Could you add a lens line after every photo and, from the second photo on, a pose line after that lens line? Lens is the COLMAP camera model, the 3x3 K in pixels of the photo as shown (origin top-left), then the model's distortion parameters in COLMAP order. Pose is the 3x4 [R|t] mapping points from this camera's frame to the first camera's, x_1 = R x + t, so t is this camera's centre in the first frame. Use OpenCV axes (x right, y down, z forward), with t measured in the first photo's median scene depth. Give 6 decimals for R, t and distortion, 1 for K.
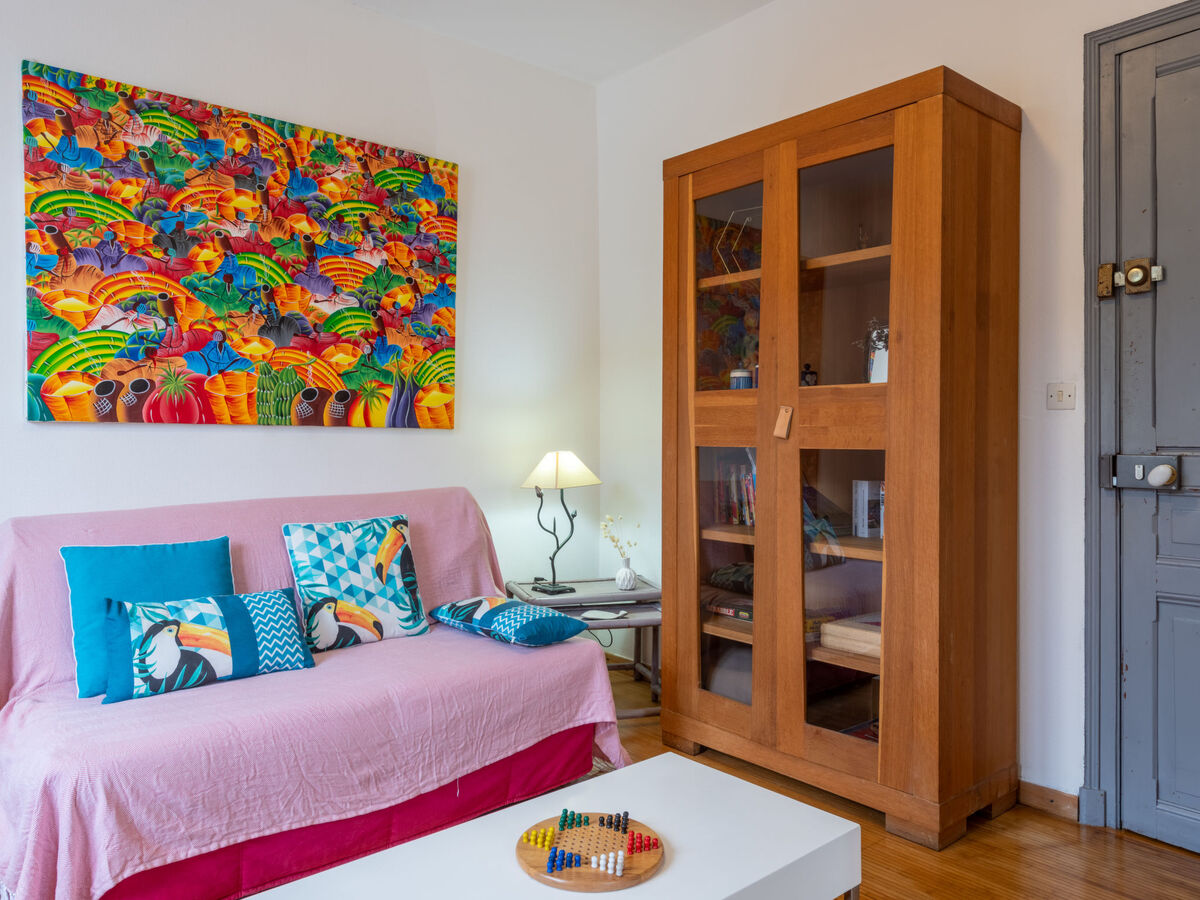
lens RADIAL K [[856.2, 0, 581.9], [0, 856.2, 439.7], [0, 0, 1]] dist [0.019693, -0.017185]
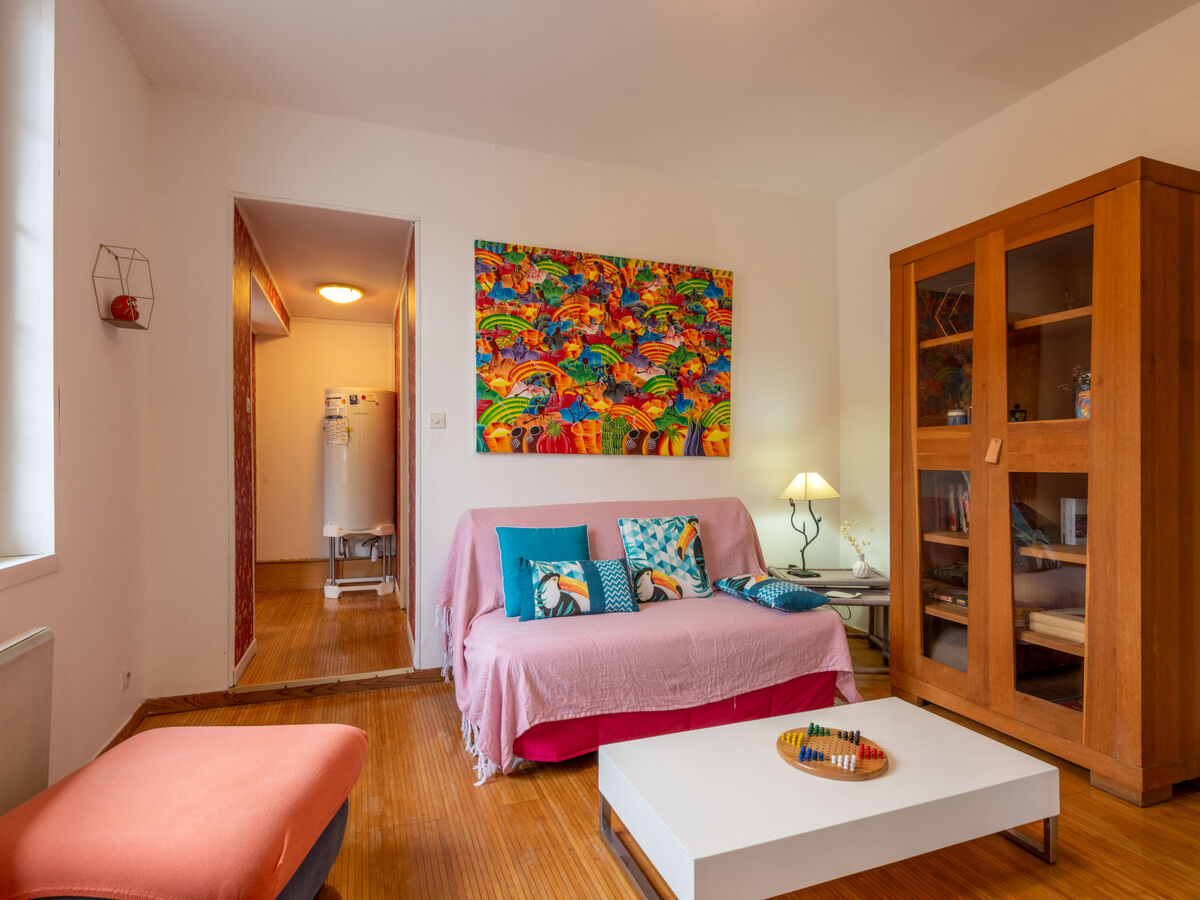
lens RADIAL K [[631.4, 0, 600.1], [0, 631.4, 454.3], [0, 0, 1]] dist [0.019337, -0.006616]
pose [[0.941008, -0.002761, -0.338374, 0.004858], [-0.002872, 0.999866, -0.016147, 0.001499], [0.338373, 0.016166, 0.940873, -0.081137]]
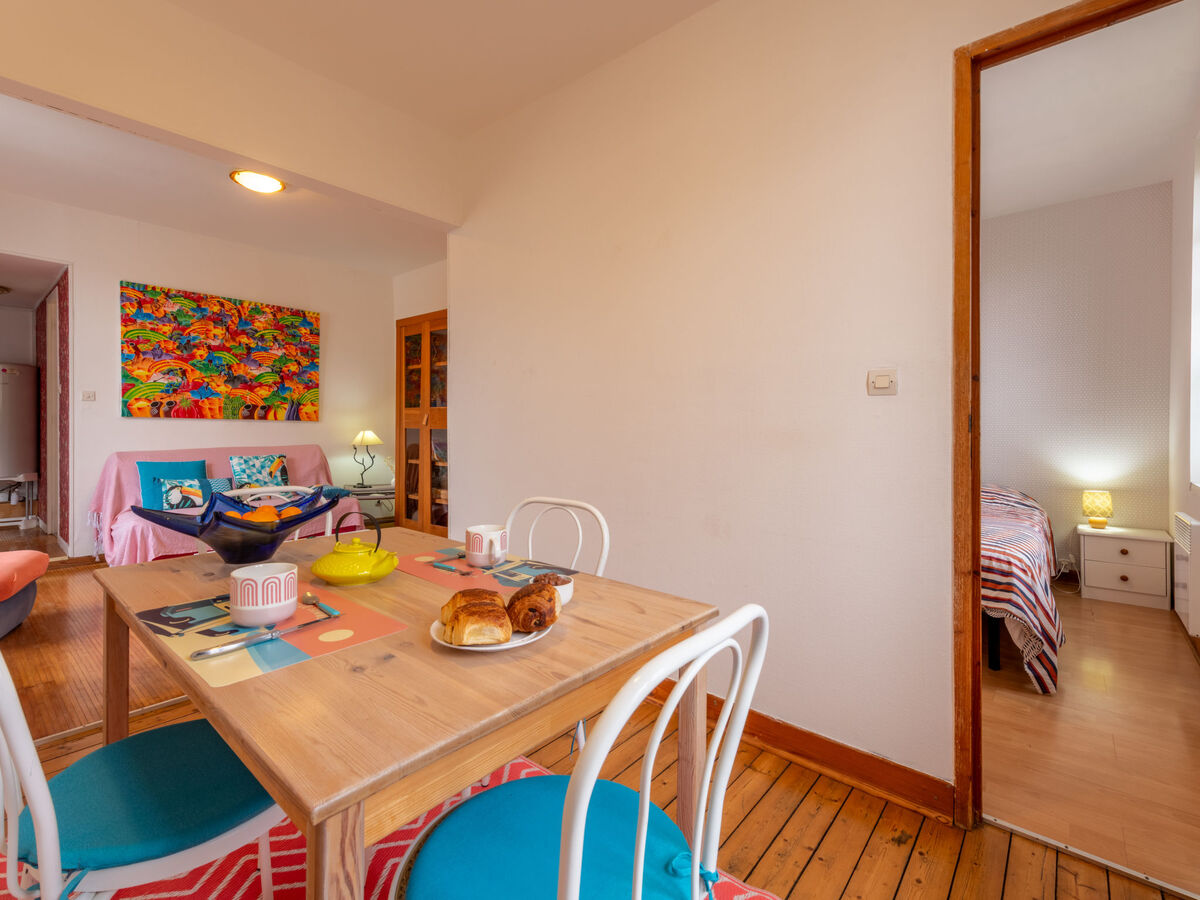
lens RADIAL K [[554.5, 0, 619.4], [0, 554.5, 430.0], [0, 0, 1]] dist [-0.000247, 0.001186]
pose [[0.983504, 0.005422, 0.180808, 0.522155], [-0.005373, 0.999985, -0.000764, 0.011477], [-0.180809, -0.000220, 0.983518, -0.900893]]
